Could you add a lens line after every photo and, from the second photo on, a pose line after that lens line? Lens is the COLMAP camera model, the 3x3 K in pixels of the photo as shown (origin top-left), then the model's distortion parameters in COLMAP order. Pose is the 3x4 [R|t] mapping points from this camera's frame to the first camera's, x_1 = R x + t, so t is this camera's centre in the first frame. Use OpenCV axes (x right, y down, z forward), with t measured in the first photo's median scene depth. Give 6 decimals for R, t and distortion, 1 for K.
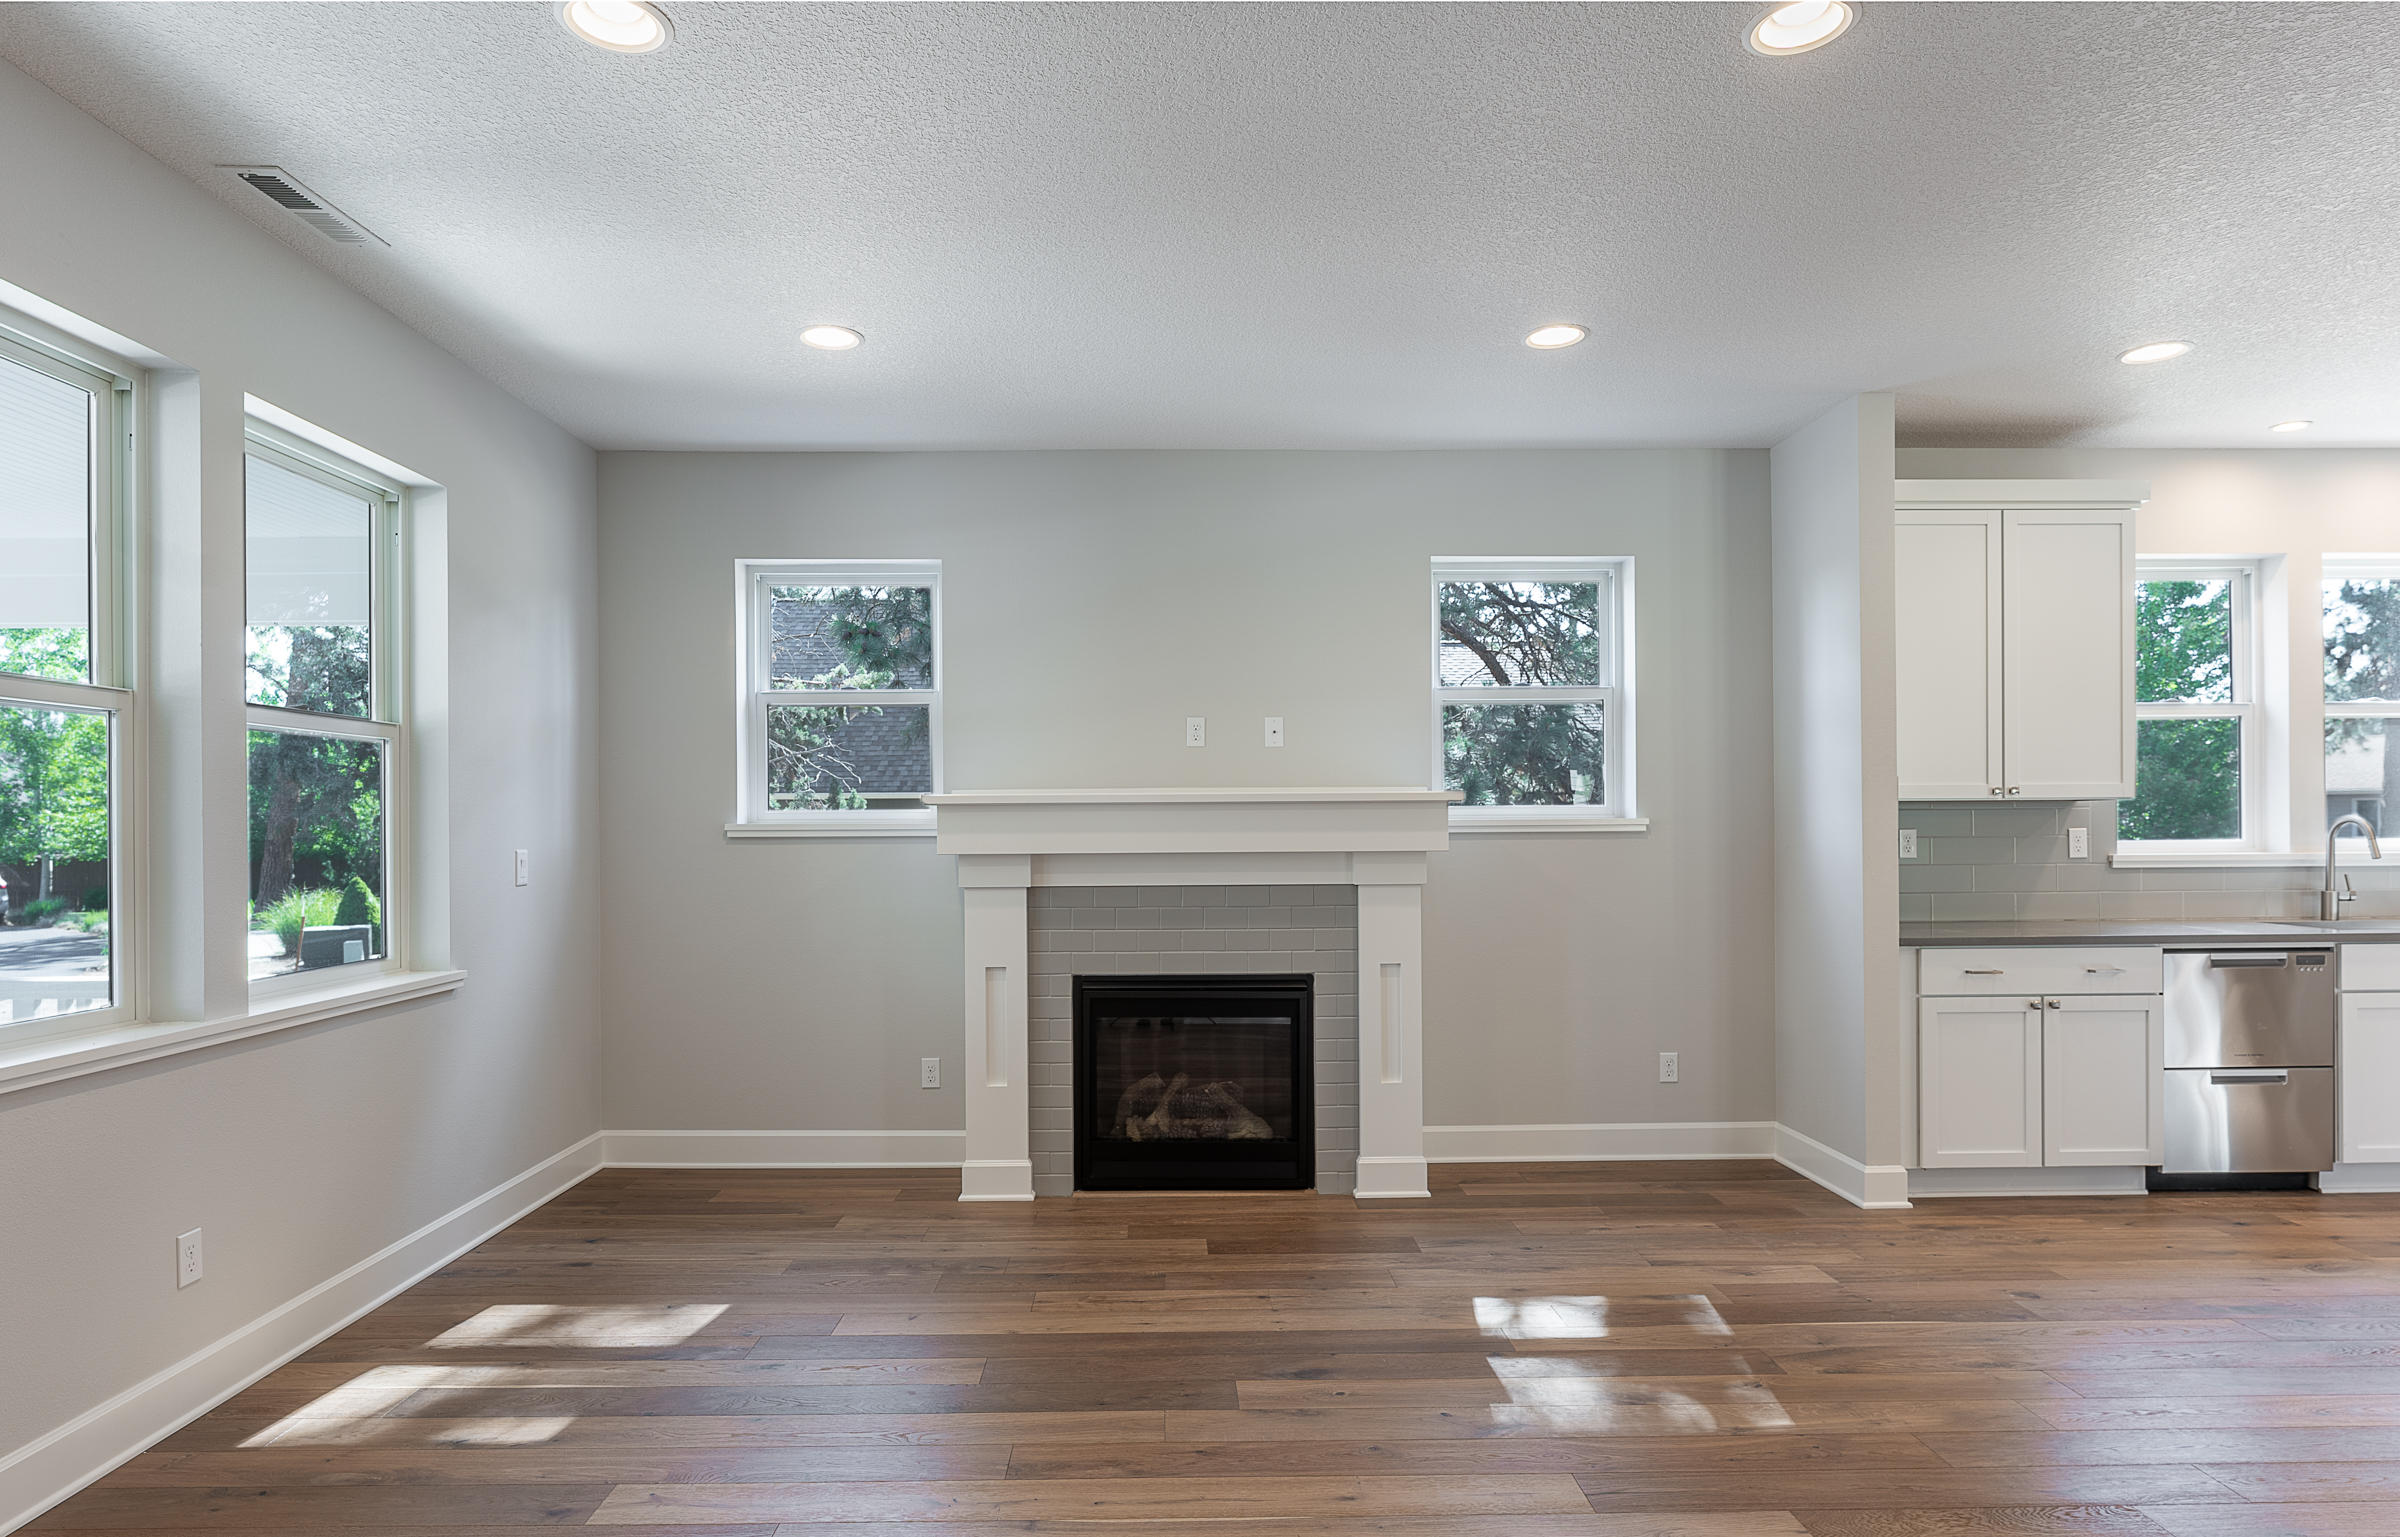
lens RADIAL K [[1332.3, 0, 1152.0], [0, 1332.3, 830.4], [0, 0, 1]] dist [-0.004416, 0.000294]
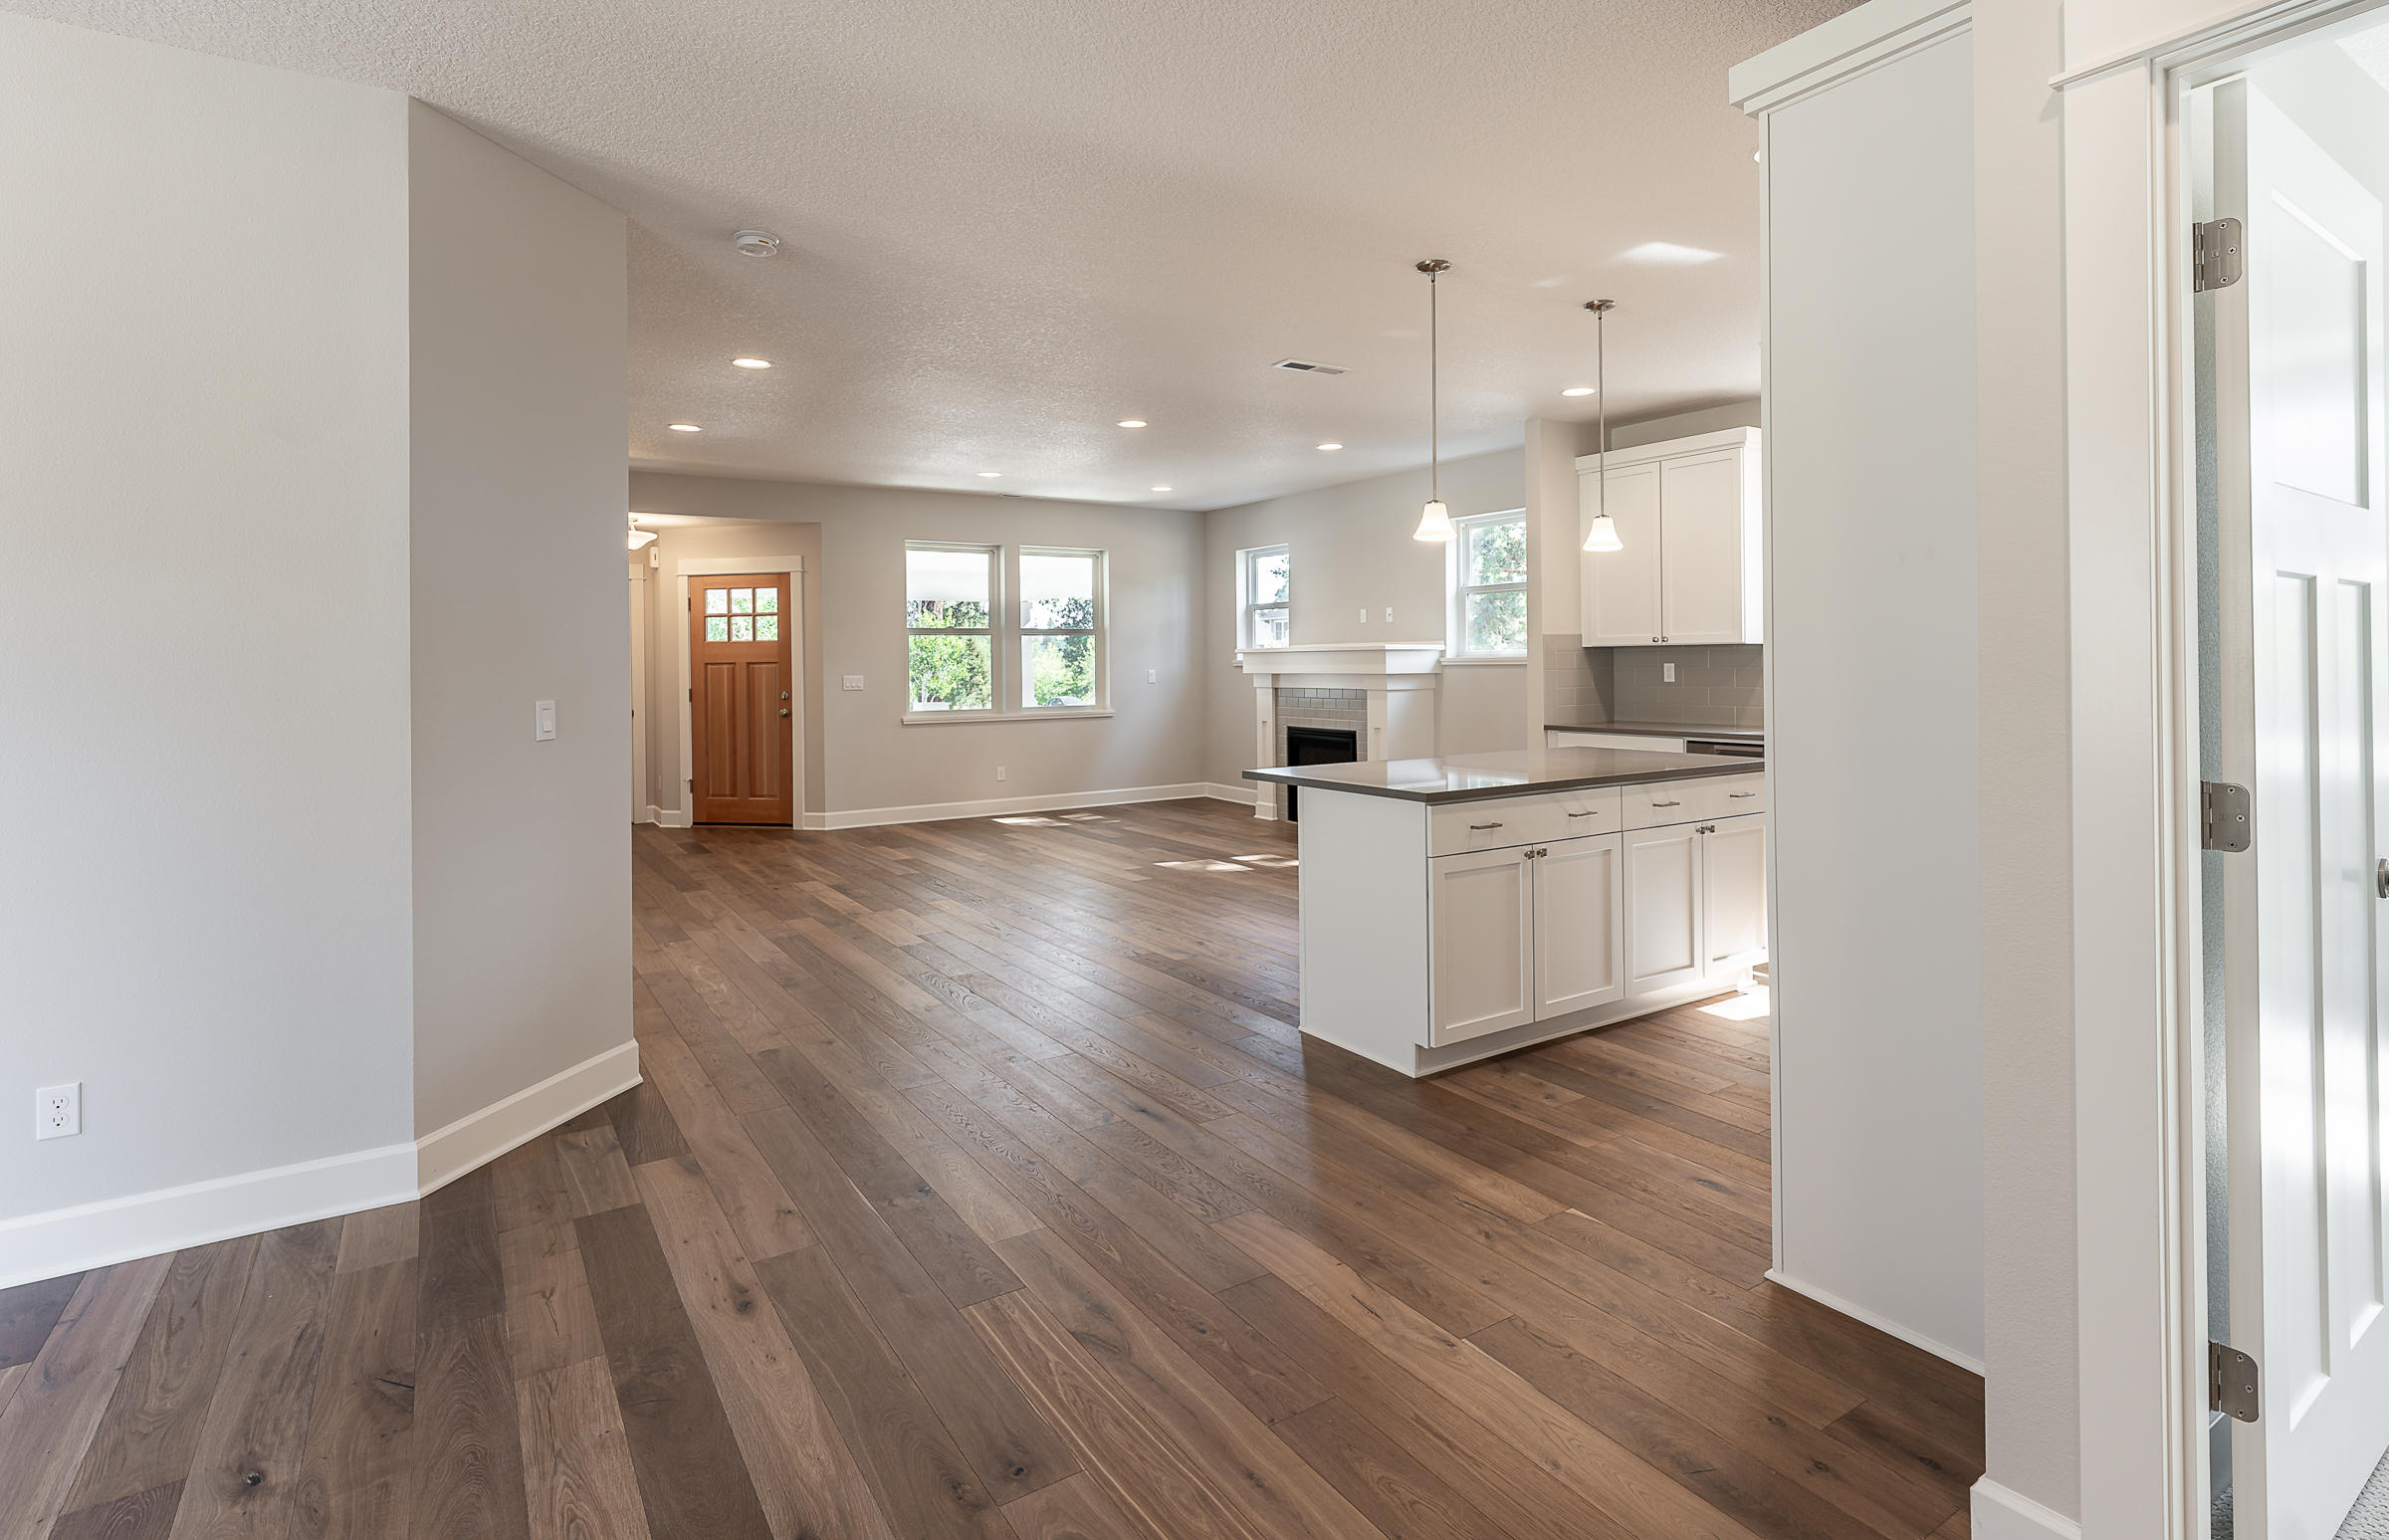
lens RADIAL K [[1162.1, 0, 1157.6], [0, 1162.1, 654.5], [0, 0, 1]] dist [0.004051, 0.000337]
pose [[0.513756, -0.005911, -0.857916, 1.570065], [0.004212, 0.999982, -0.004367, -0.008070], [0.857926, -0.001370, 0.513771, -0.232533]]
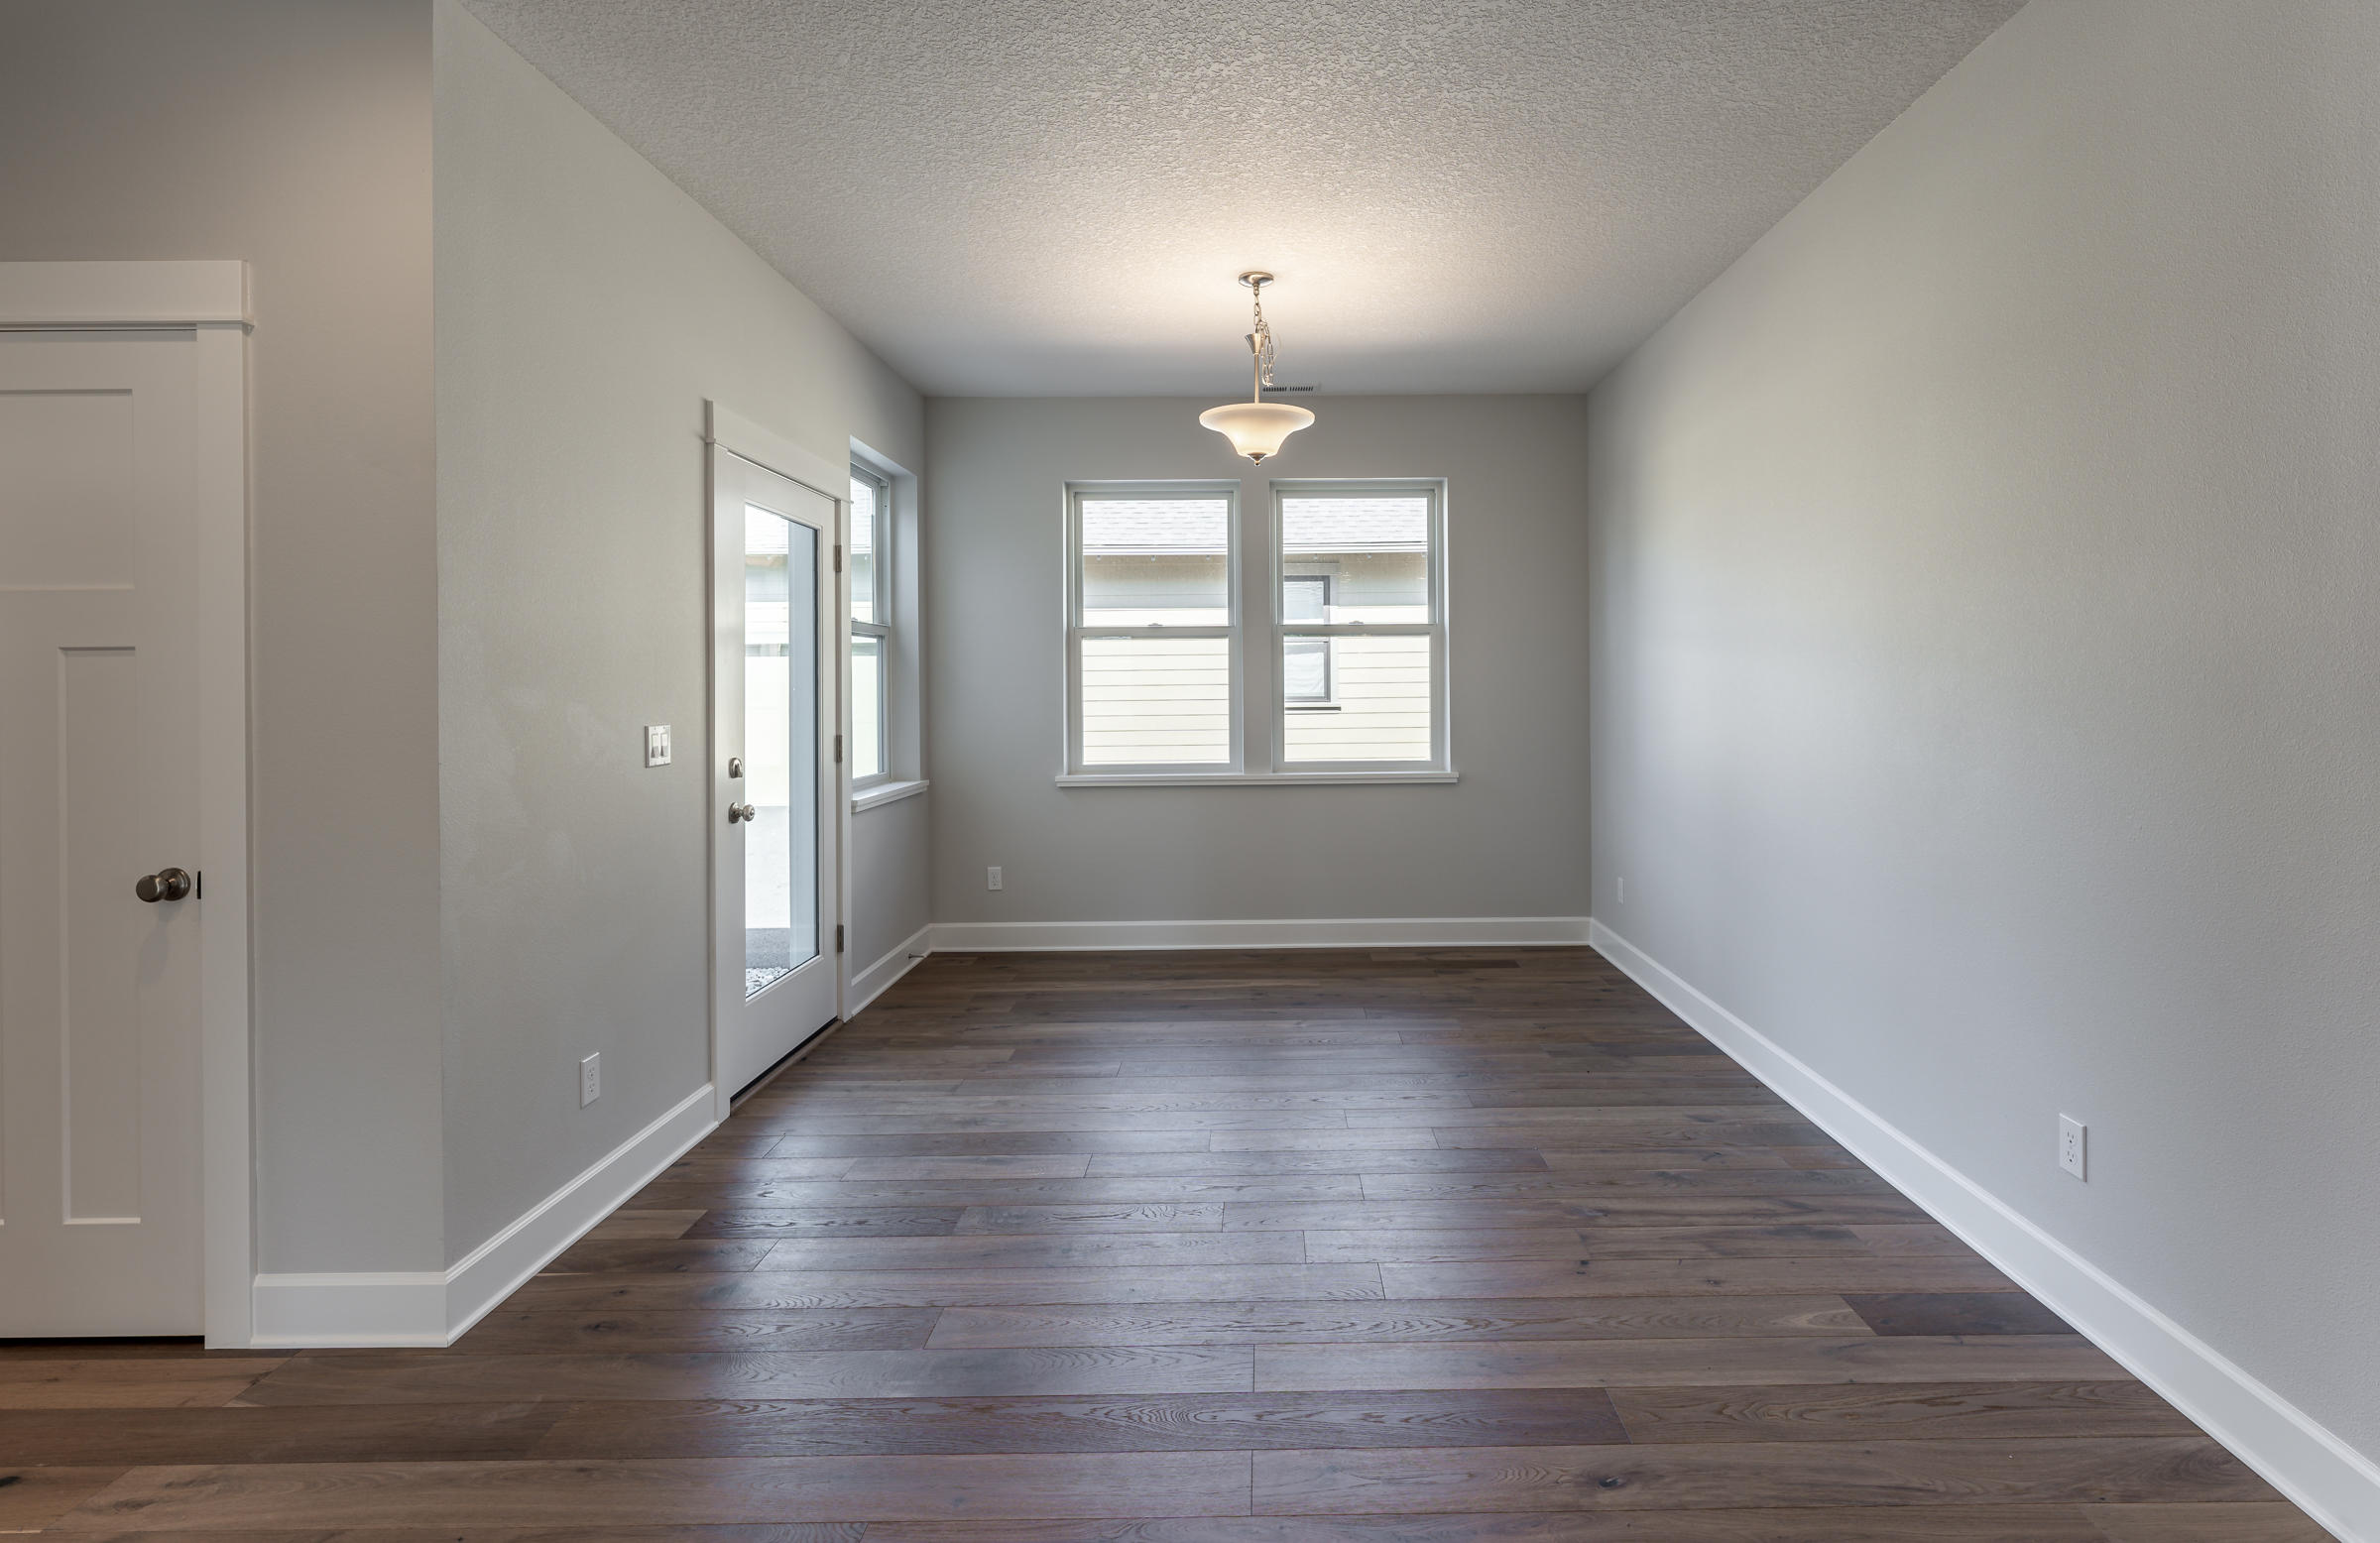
lens RADIAL K [[1100.4, 0, 1268.3], [0, 1100.4, 688.7], [0, 0, 1]] dist [-0.010650, 0.001920]
pose [[-0.999830, 0.018364, -0.001322, 1.167901], [0.018354, 0.999806, 0.007090, -0.008347], [0.001452, 0.007065, -0.999974, 0.093780]]
